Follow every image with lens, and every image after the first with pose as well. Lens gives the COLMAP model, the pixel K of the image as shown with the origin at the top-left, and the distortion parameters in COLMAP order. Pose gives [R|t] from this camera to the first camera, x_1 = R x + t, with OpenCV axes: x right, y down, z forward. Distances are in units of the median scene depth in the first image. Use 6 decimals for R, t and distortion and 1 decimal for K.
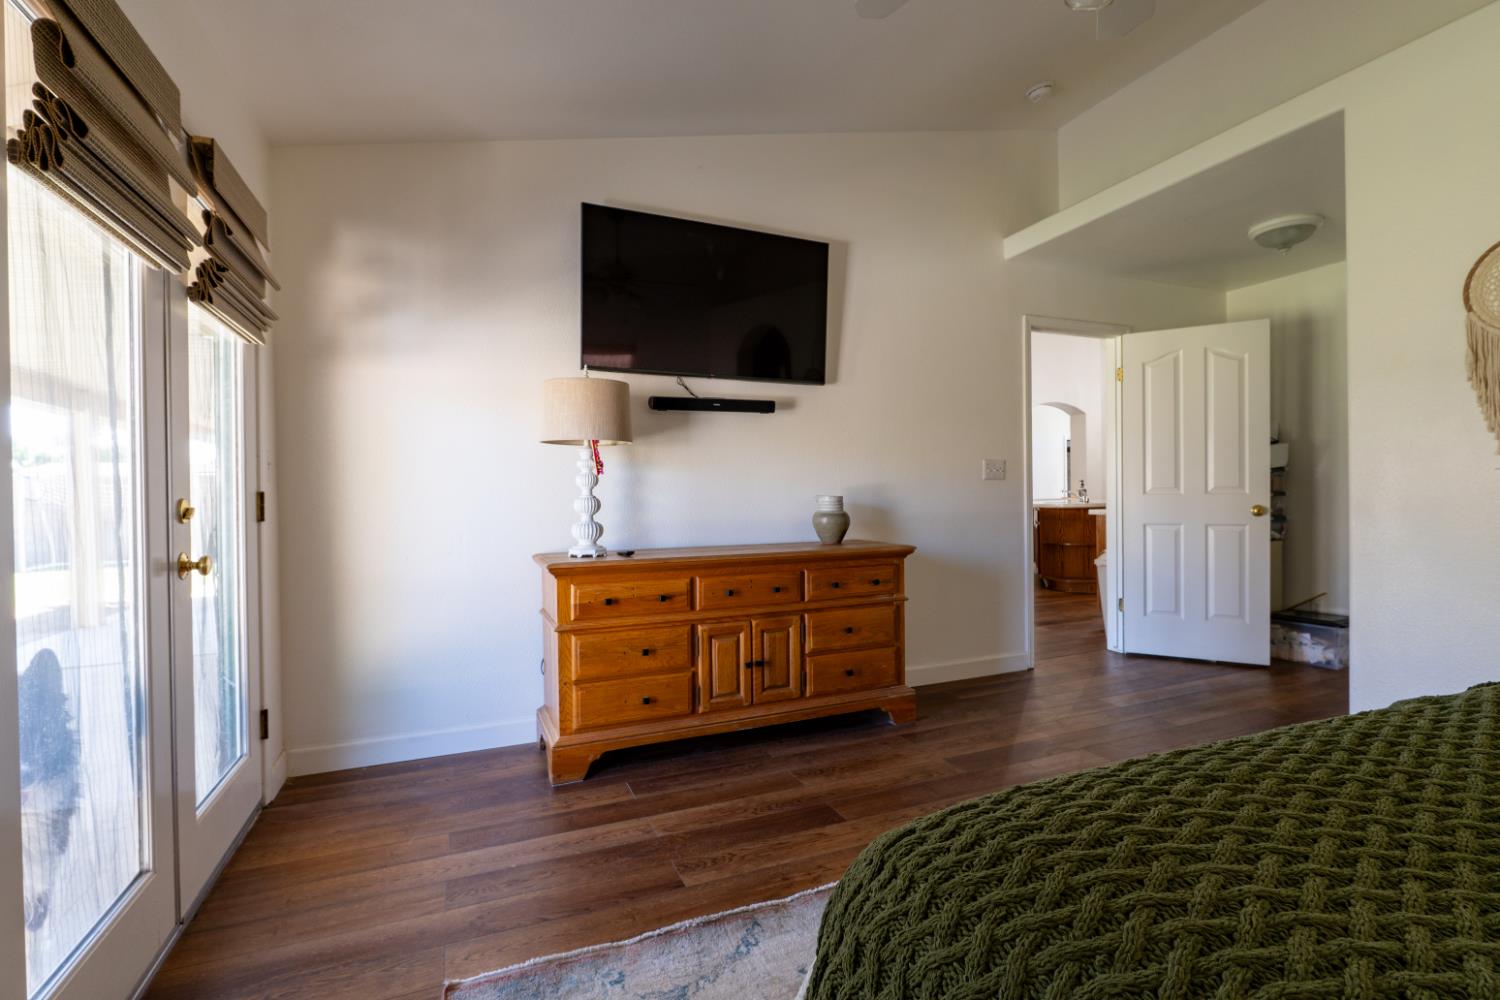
lens RADIAL K [[687.7, 0, 753.7], [0, 687.7, 503.4], [0, 0, 1]] dist [-0.010599, 0.002064]
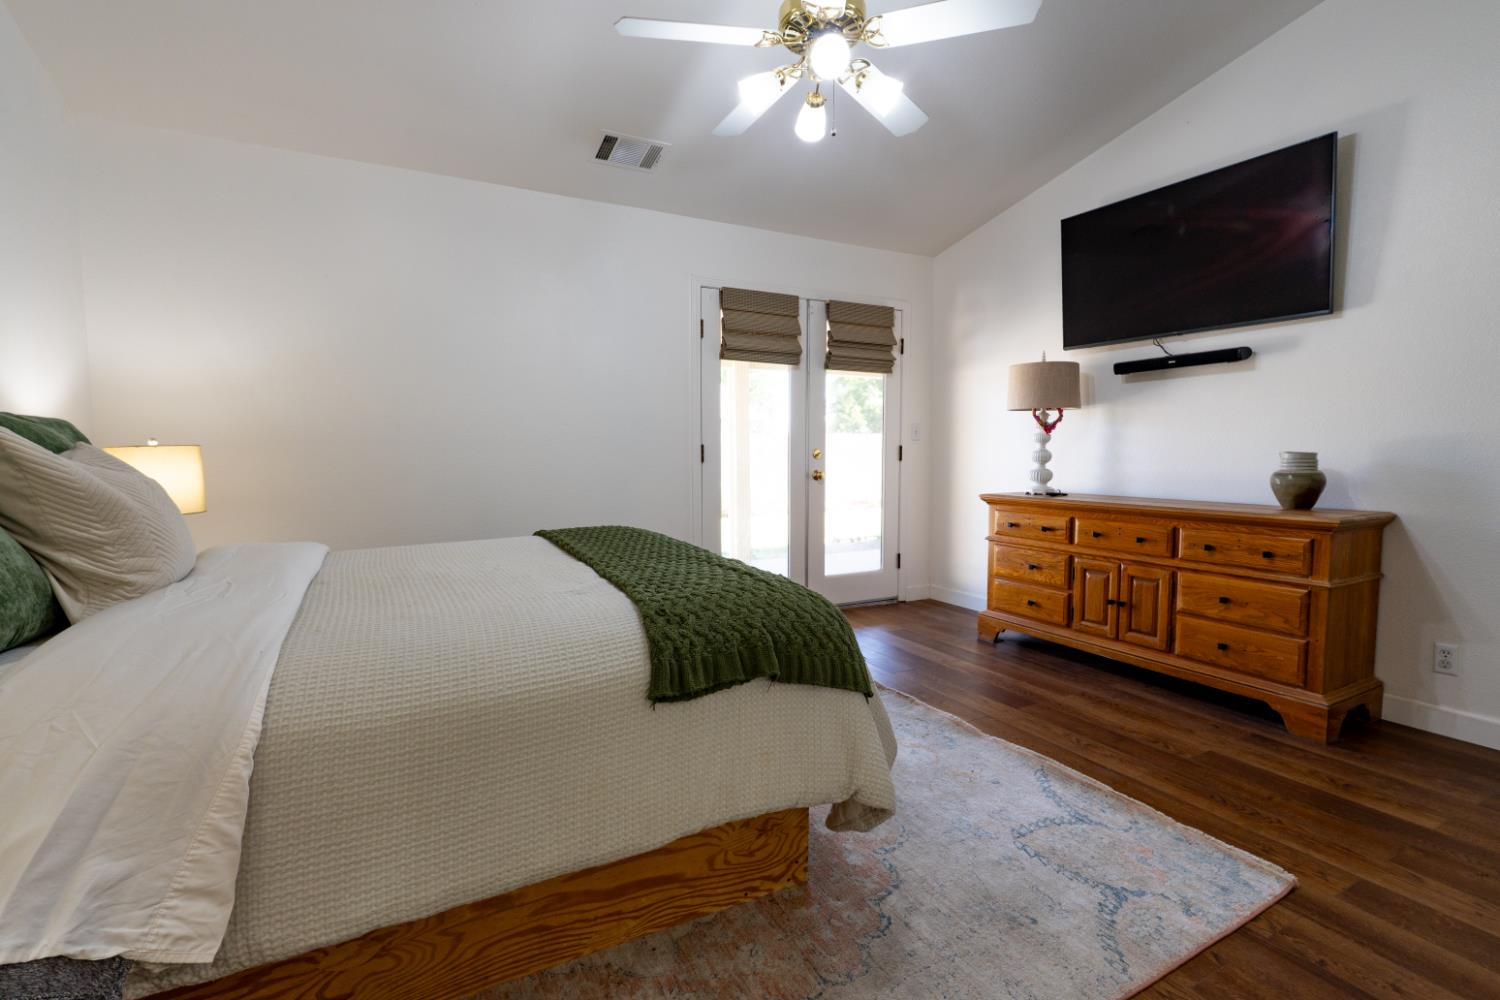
lens RADIAL K [[687.7, 0, 746.0], [0, 687.7, 503.1], [0, 0, 1]] dist [-0.010599, 0.002064]
pose [[0.080414, 0.088606, -0.992815, 1.041433], [-0.011404, 0.996058, 0.087971, -0.017636], [0.996696, 0.004248, 0.081108, 0.313192]]
